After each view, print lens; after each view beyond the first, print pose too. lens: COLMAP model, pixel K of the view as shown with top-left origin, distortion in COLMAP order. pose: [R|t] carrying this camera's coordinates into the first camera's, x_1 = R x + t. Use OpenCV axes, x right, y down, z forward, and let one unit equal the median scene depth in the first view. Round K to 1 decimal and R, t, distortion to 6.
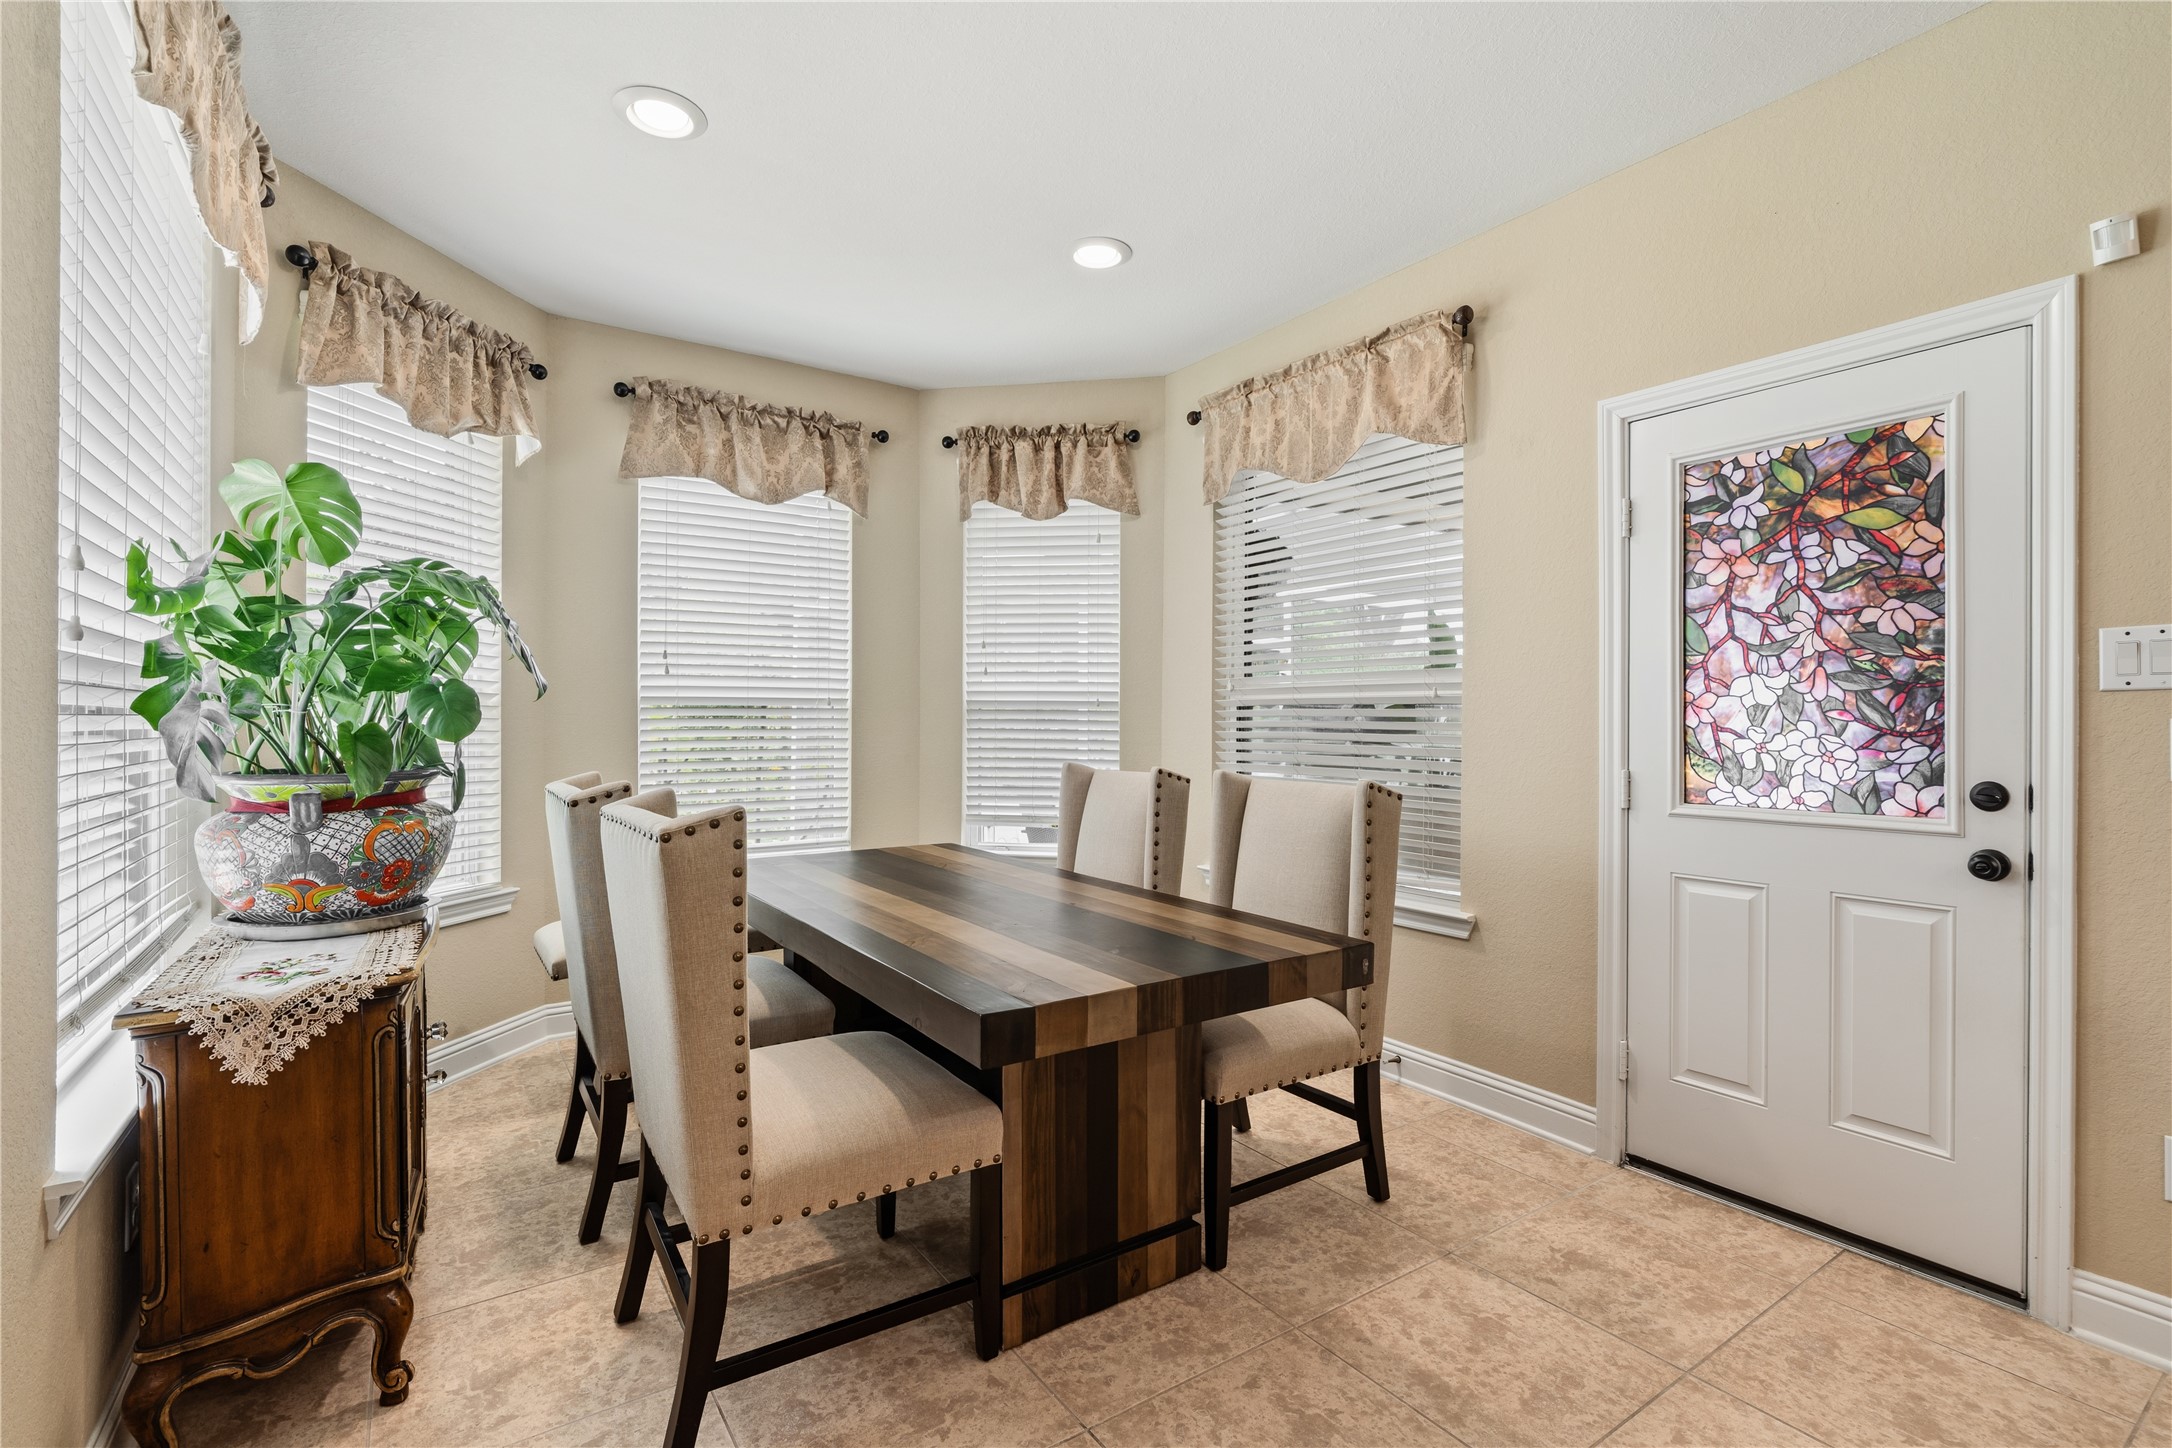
lens RADIAL K [[985.6, 0, 1087.8], [0, 985.6, 723.9], [0, 0, 1]] dist [-0.009773, 0.002967]
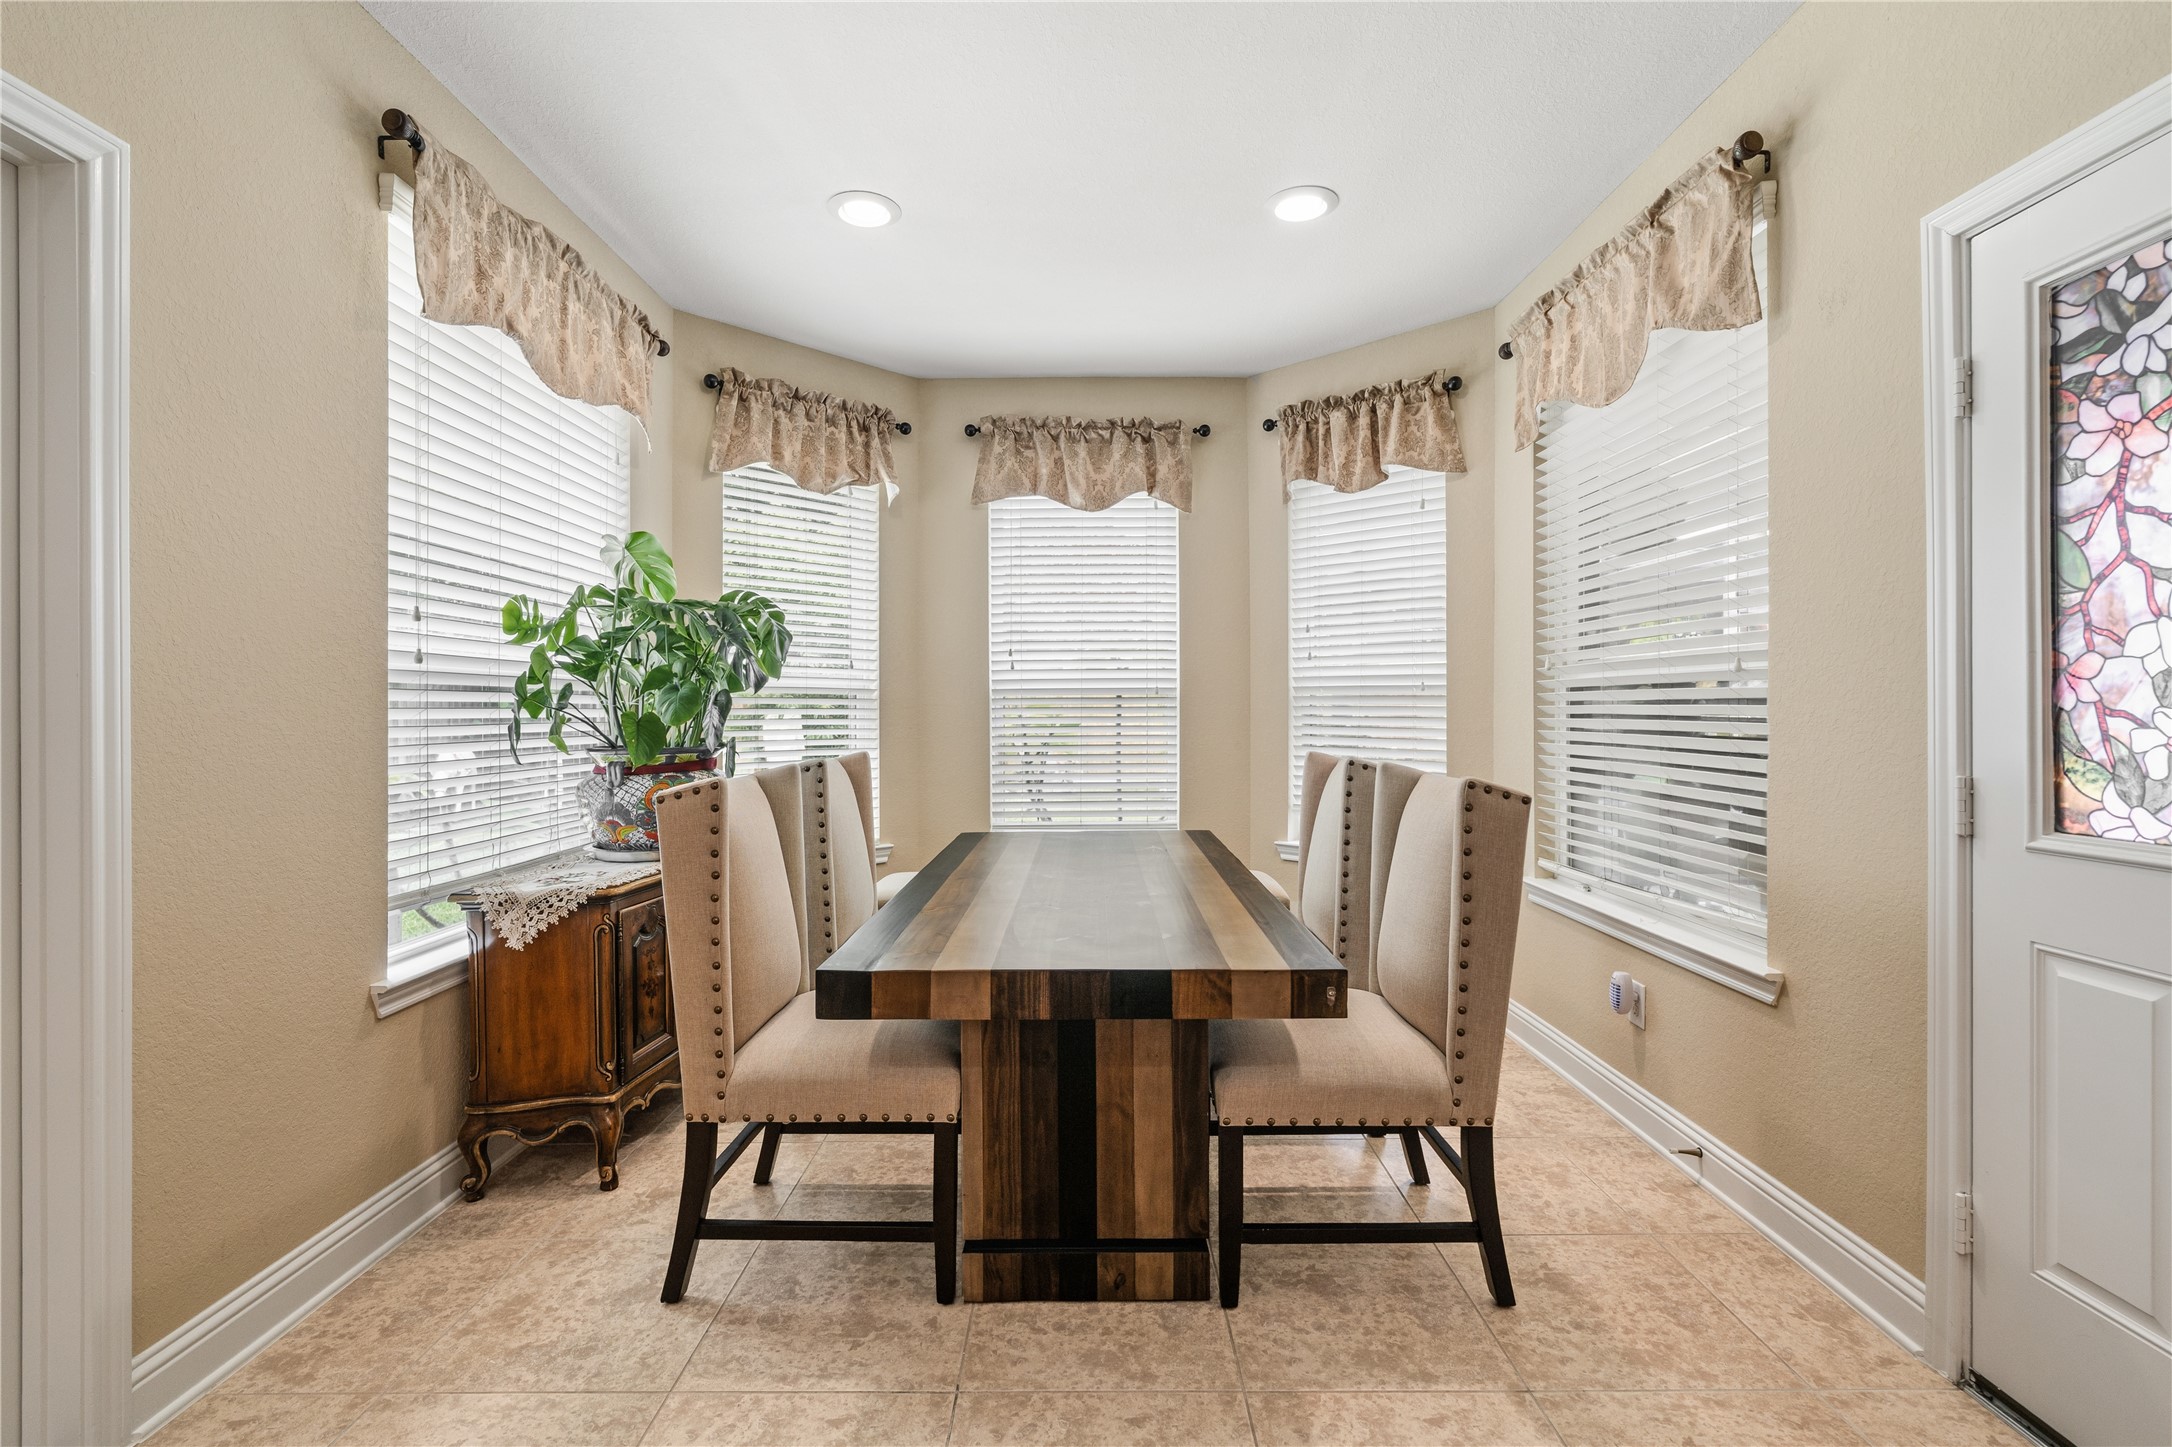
lens RADIAL K [[985.6, 0, 1085.3], [0, 985.6, 710.0], [0, 0, 1]] dist [-0.009773, 0.002967]
pose [[0.824610, -0.006299, -0.565666, 0.436705], [0.005056, 0.999980, -0.003764, 0.002925], [0.565678, 0.000243, 0.824626, 0.139580]]
